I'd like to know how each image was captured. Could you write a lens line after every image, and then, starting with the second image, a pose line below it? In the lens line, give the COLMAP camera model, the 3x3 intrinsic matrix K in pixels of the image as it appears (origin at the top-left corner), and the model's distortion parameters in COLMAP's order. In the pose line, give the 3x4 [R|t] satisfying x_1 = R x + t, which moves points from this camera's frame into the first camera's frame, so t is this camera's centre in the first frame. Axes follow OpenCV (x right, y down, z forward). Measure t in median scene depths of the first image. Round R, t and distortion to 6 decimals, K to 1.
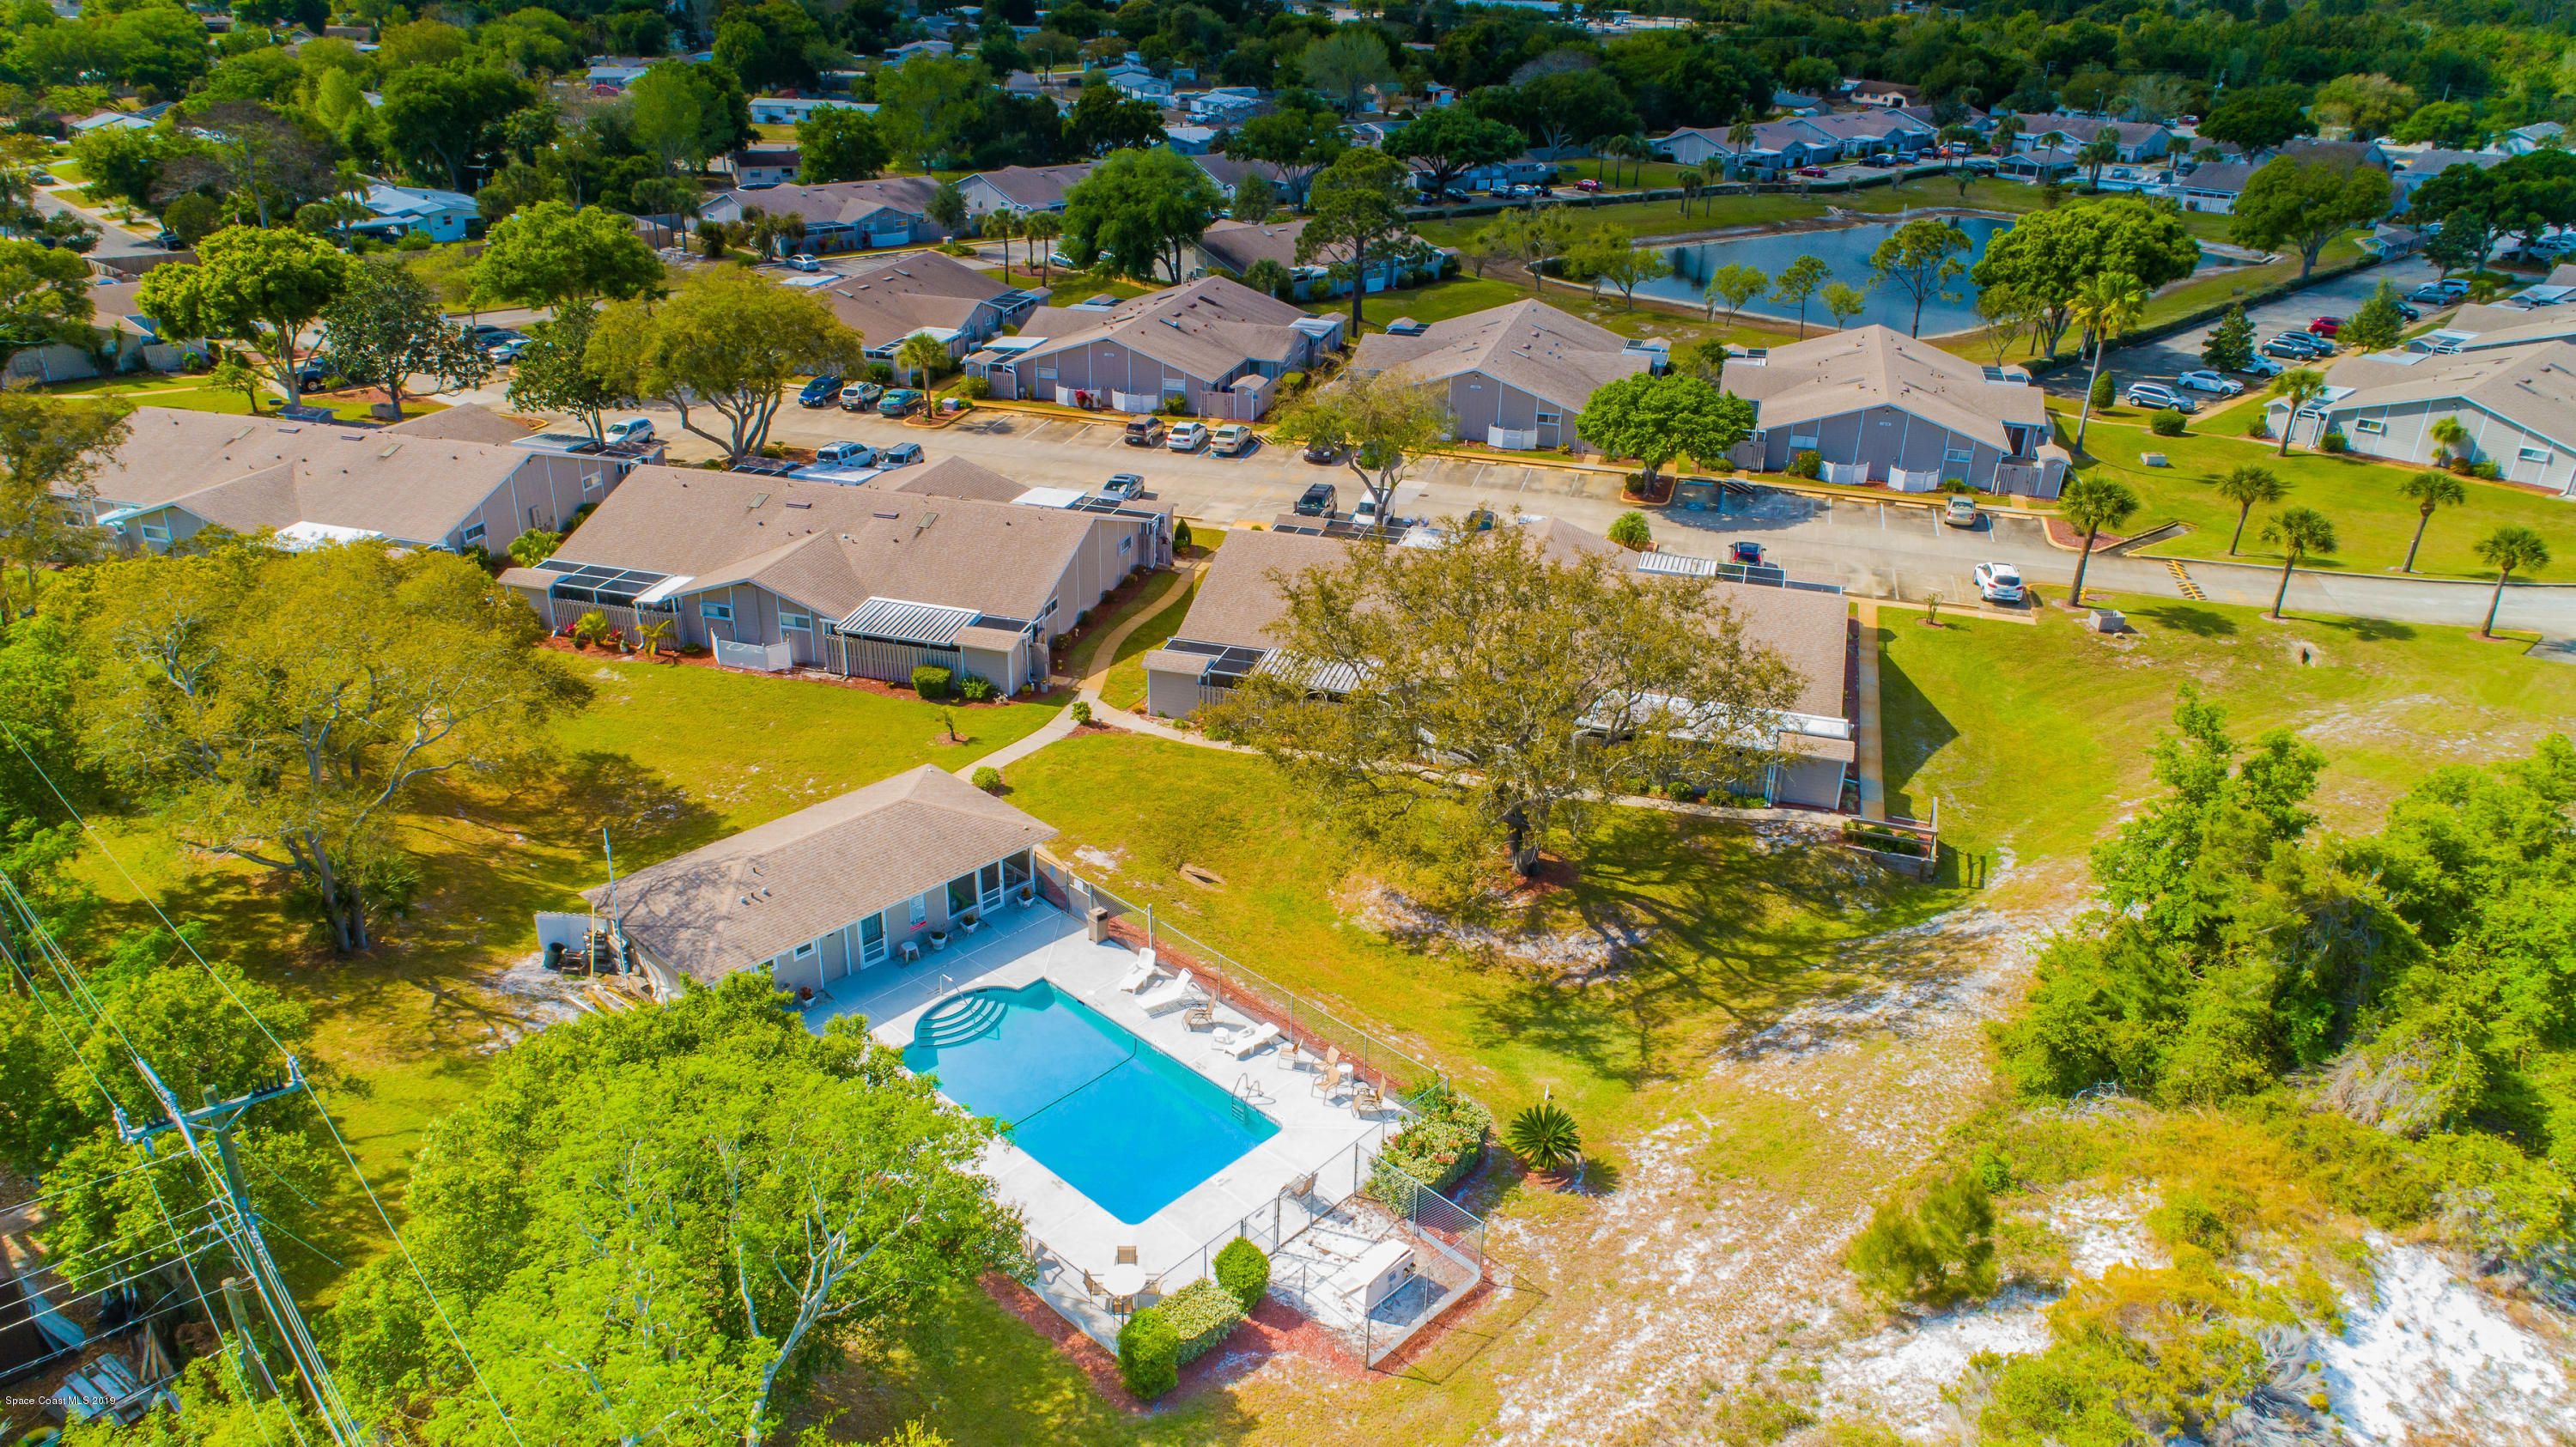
lens RADIAL K [[1733.5, 0, 1295.0], [0, 1733.5, 720.6], [0, 0, 1]] dist [0.025179, 0.001796]
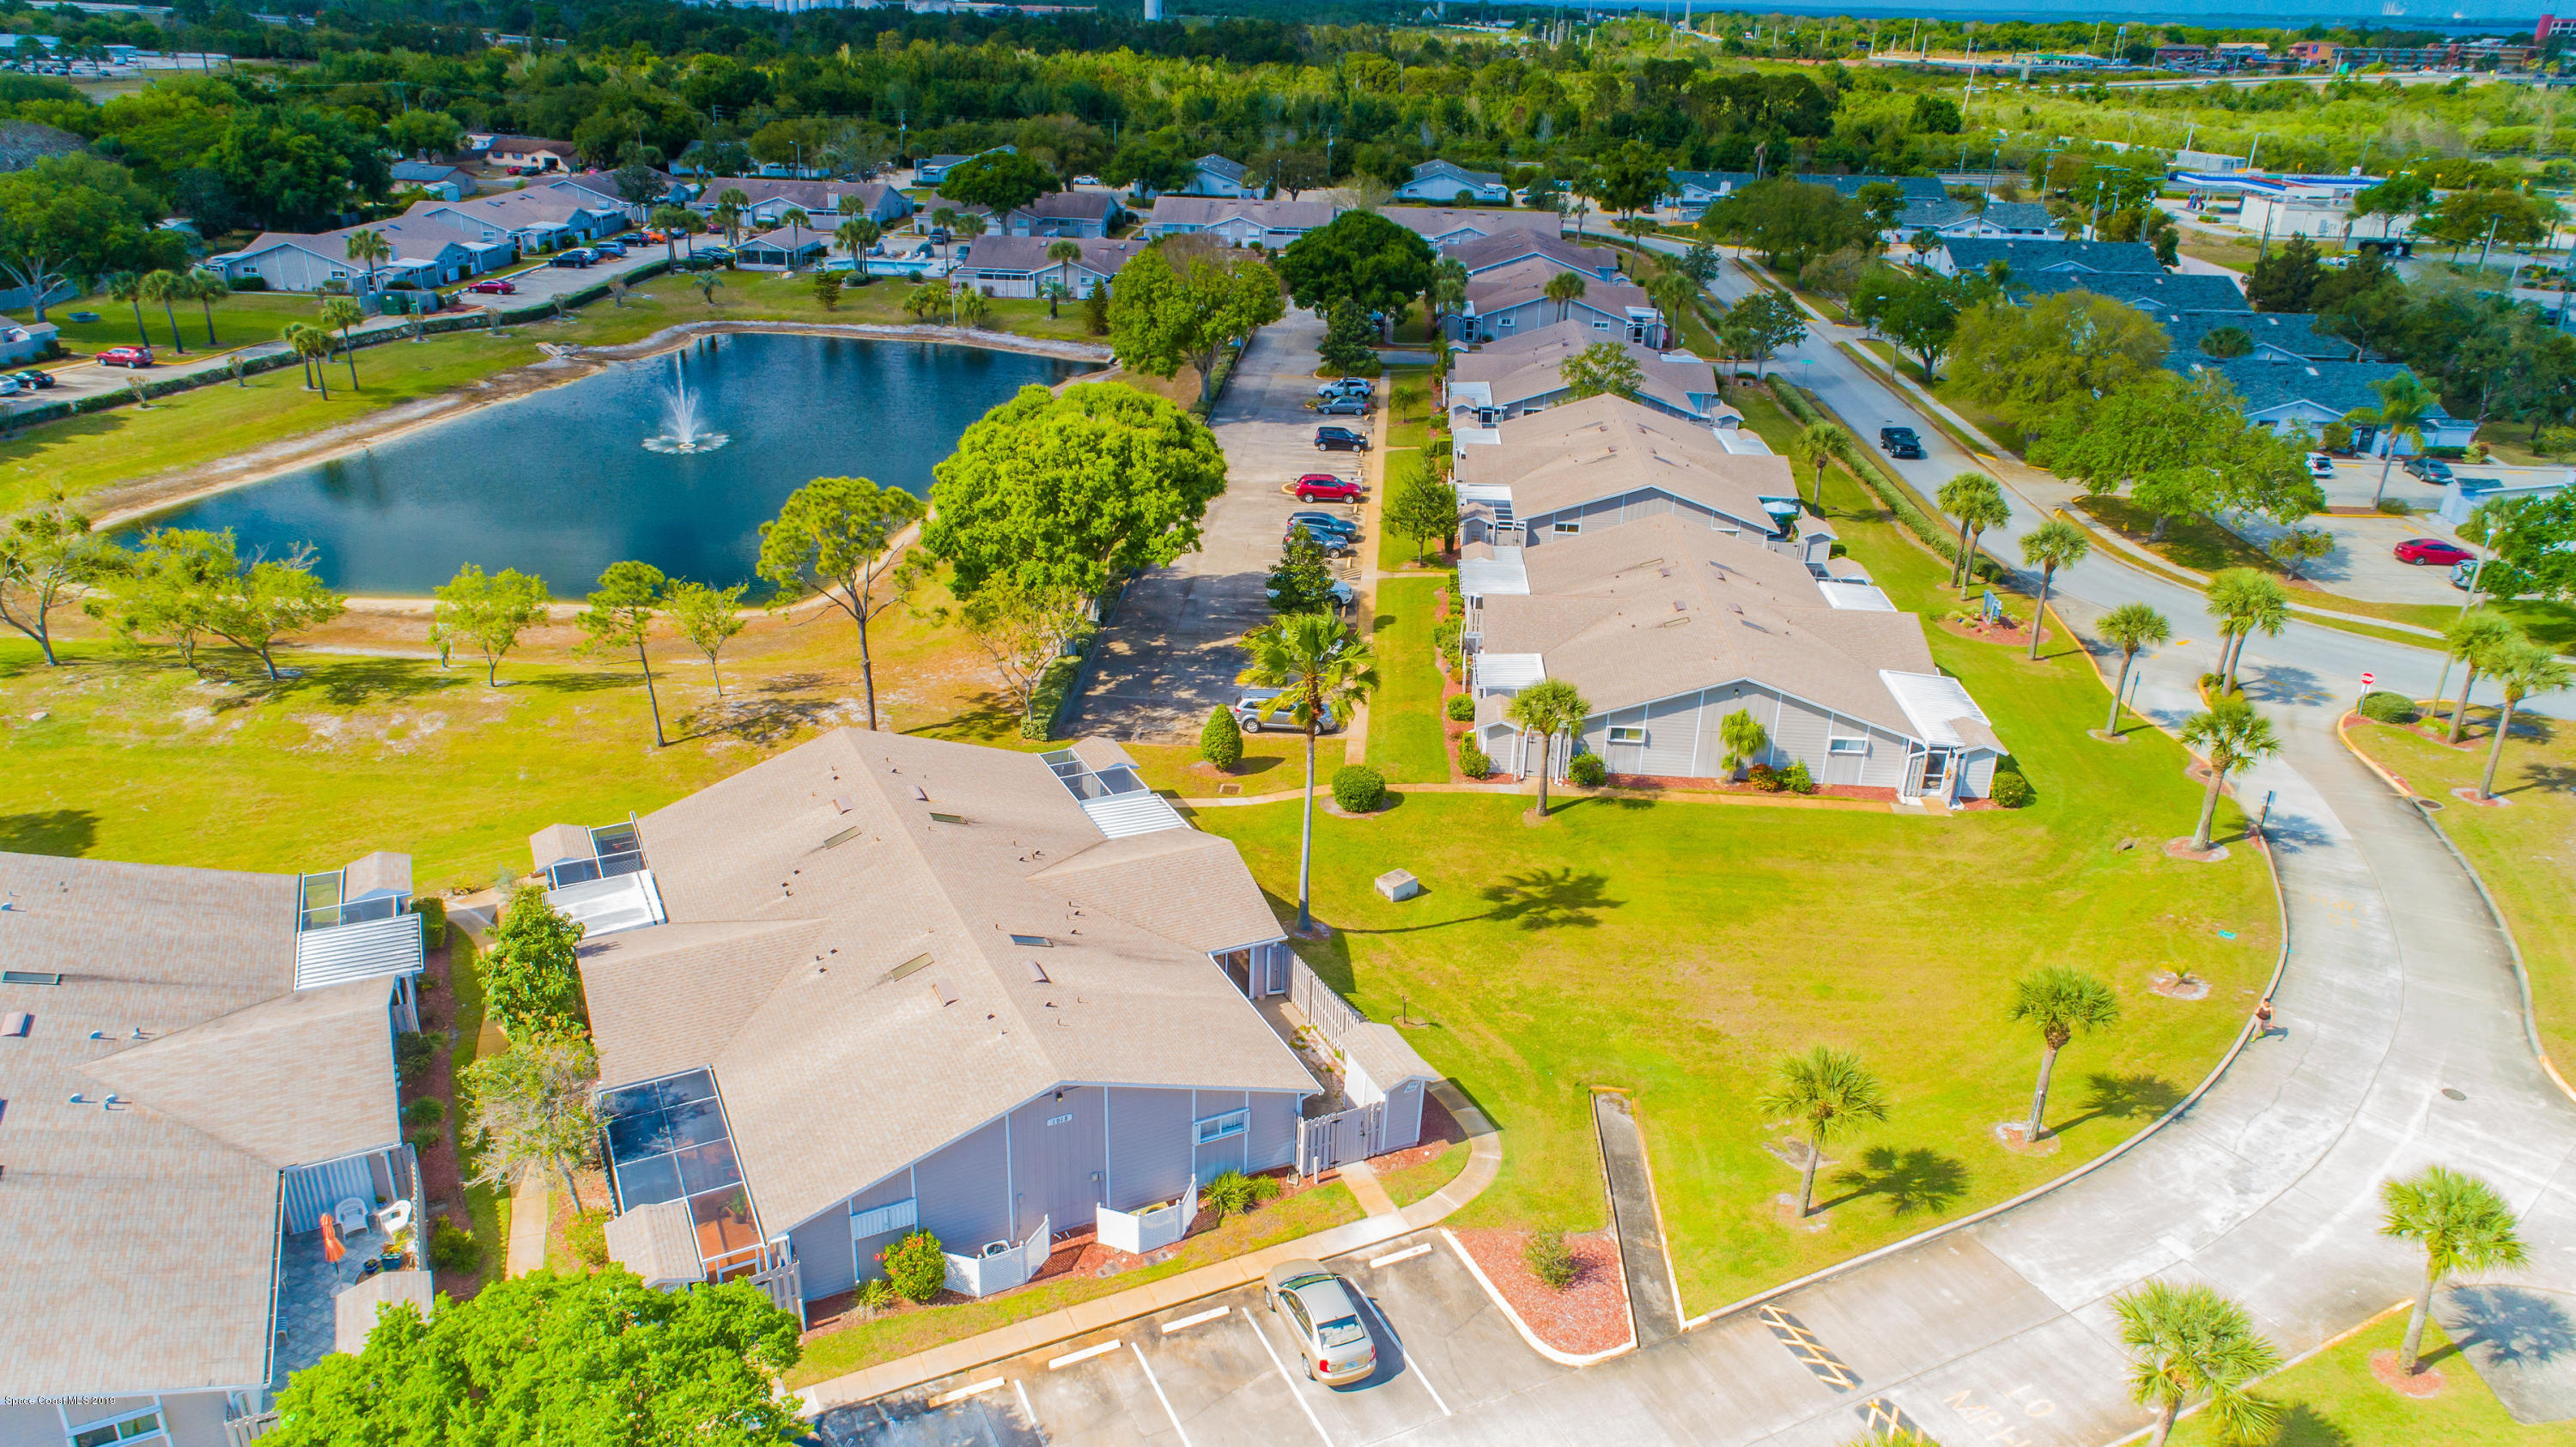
lens RADIAL K [[1733.5, 0, 1278.7], [0, 1733.5, 714.5], [0, 0, 1]] dist [0.025179, 0.001796]
pose [[0.753098, -0.257955, 0.605230, 0.070355], [0.266480, 0.960690, 0.077870, -0.129858], [-0.601525, 0.102638, 0.792233, 0.290193]]
